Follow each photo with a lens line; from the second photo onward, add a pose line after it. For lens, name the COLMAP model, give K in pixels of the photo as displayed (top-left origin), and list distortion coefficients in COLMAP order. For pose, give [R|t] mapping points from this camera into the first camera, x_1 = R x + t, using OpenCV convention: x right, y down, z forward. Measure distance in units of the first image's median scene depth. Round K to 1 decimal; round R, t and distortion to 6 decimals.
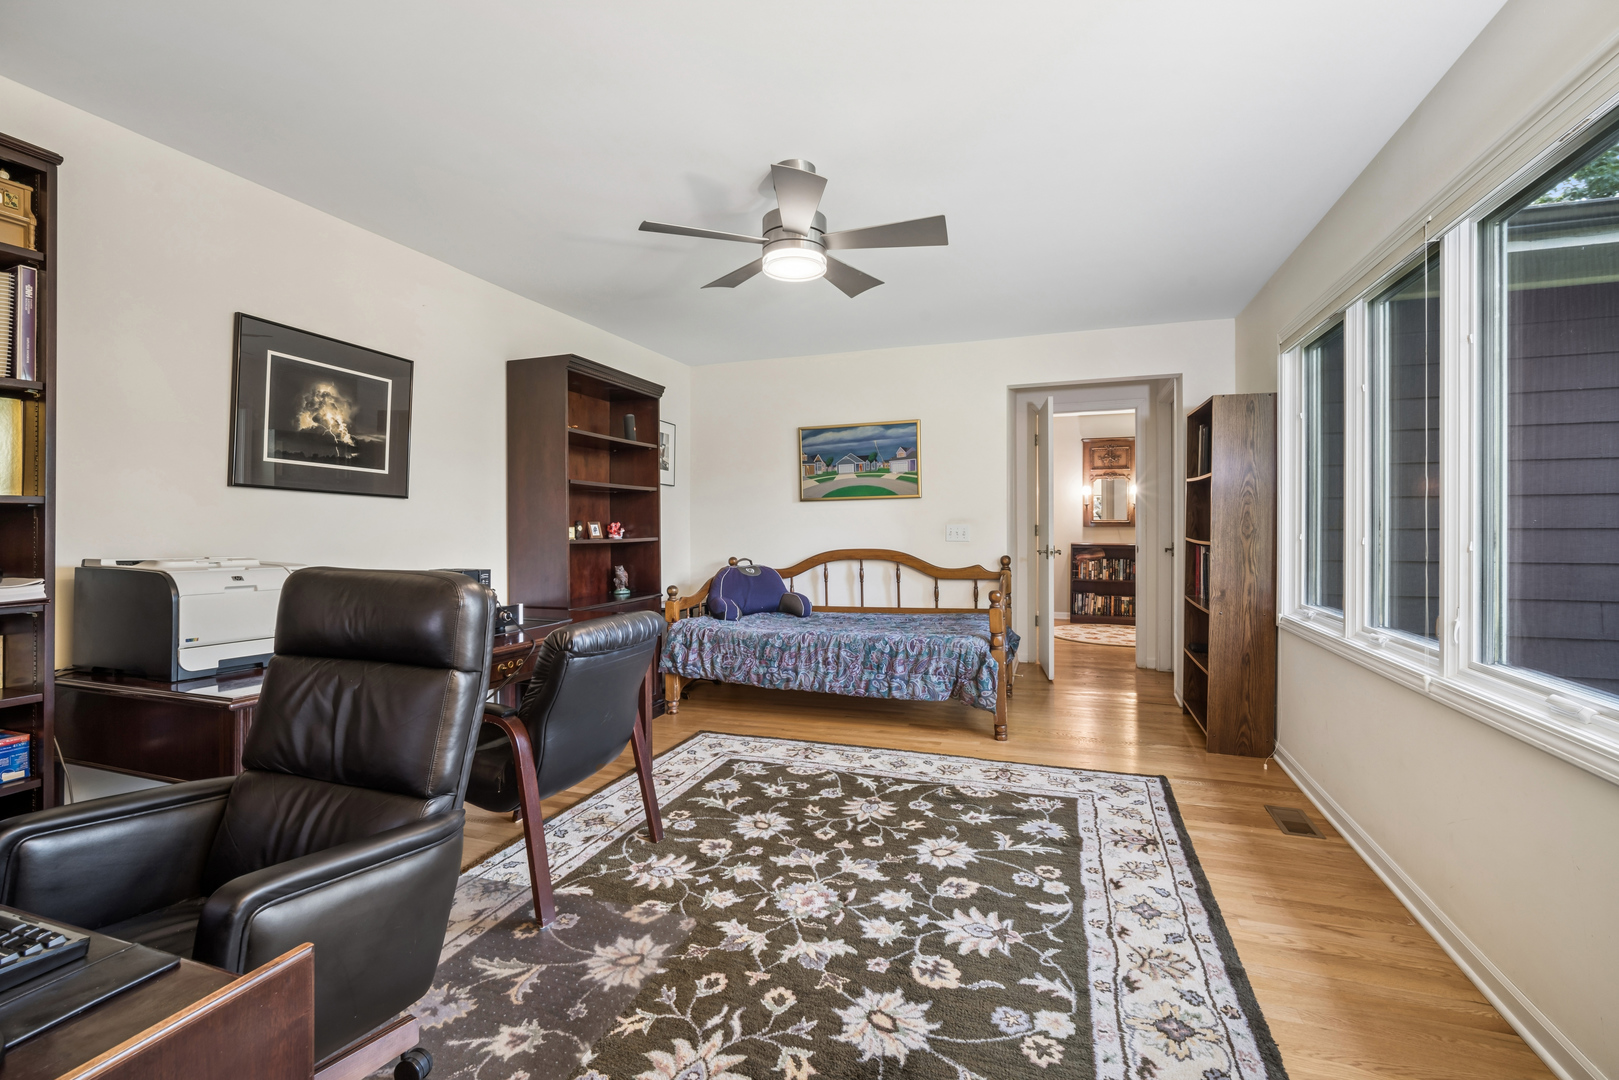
lens RADIAL K [[707.5, 0, 809.0], [0, 707.5, 532.0], [0, 0, 1]] dist [-0.004889, -0.000101]
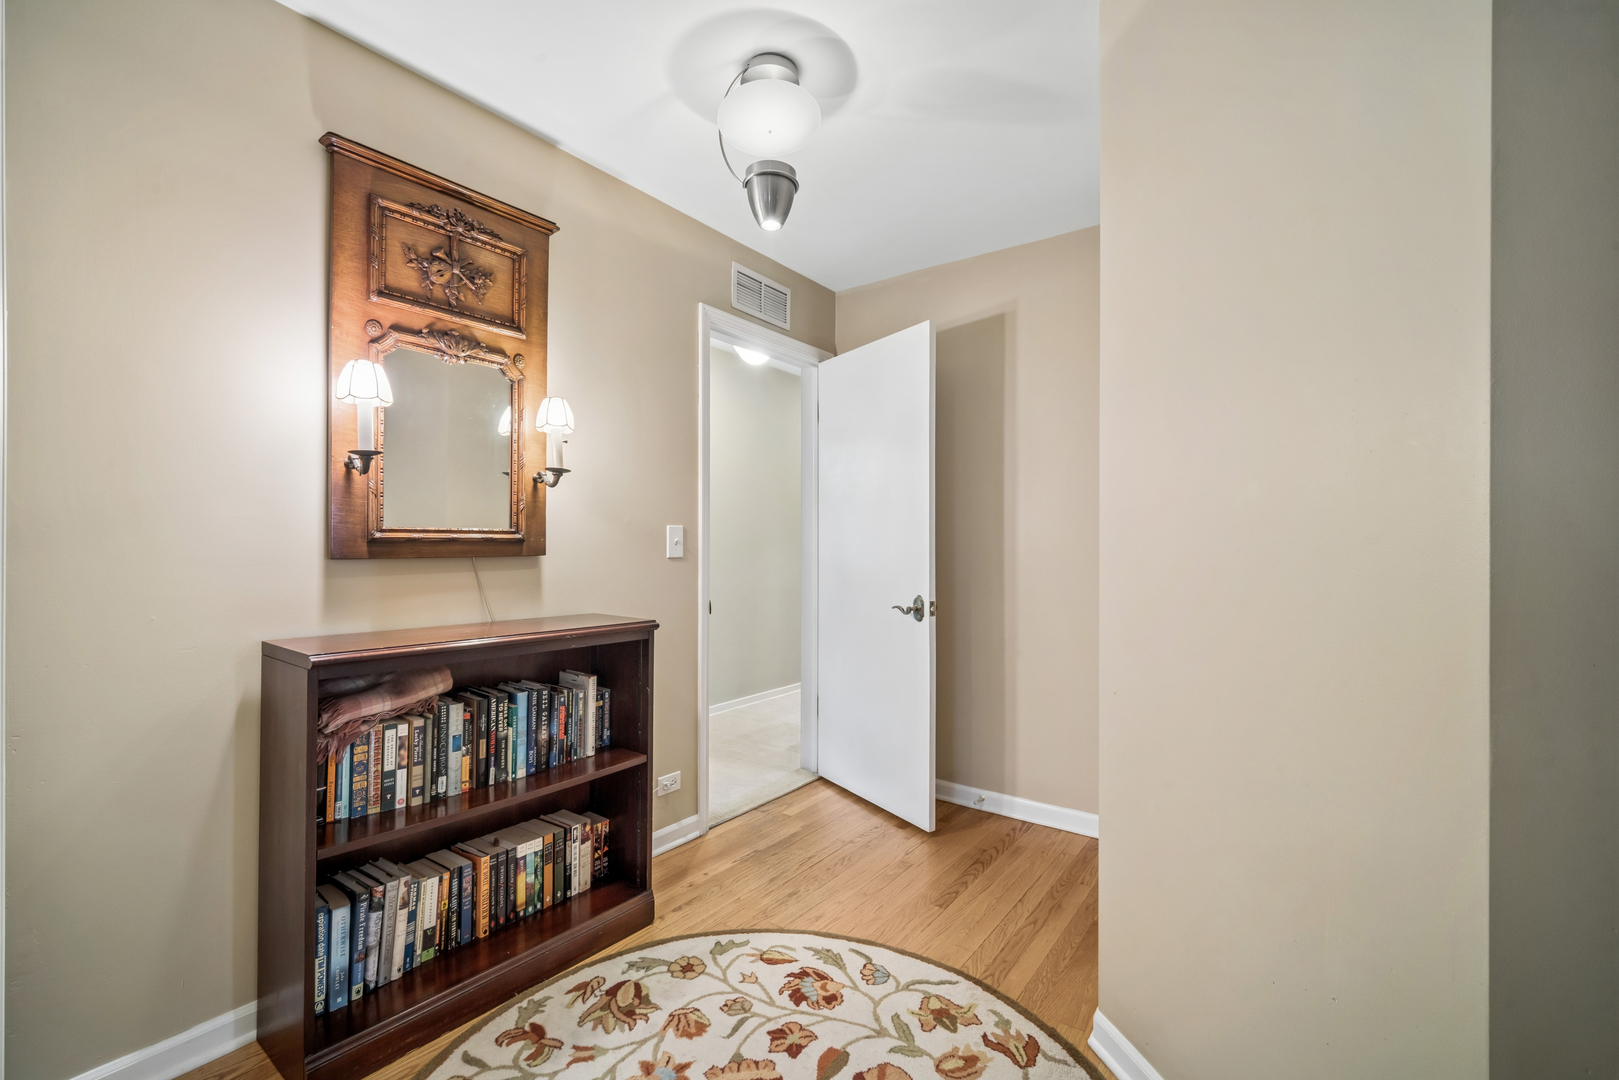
lens RADIAL K [[707.5, 0, 805.8], [0, 707.5, 537.5], [0, 0, 1]] dist [-0.004889, -0.000101]
pose [[0.302078, -0.007392, 0.953255, 0.235843], [0.000345, 0.999971, 0.007645, -0.016372], [-0.953283, -0.001980, 0.302072, 0.818642]]
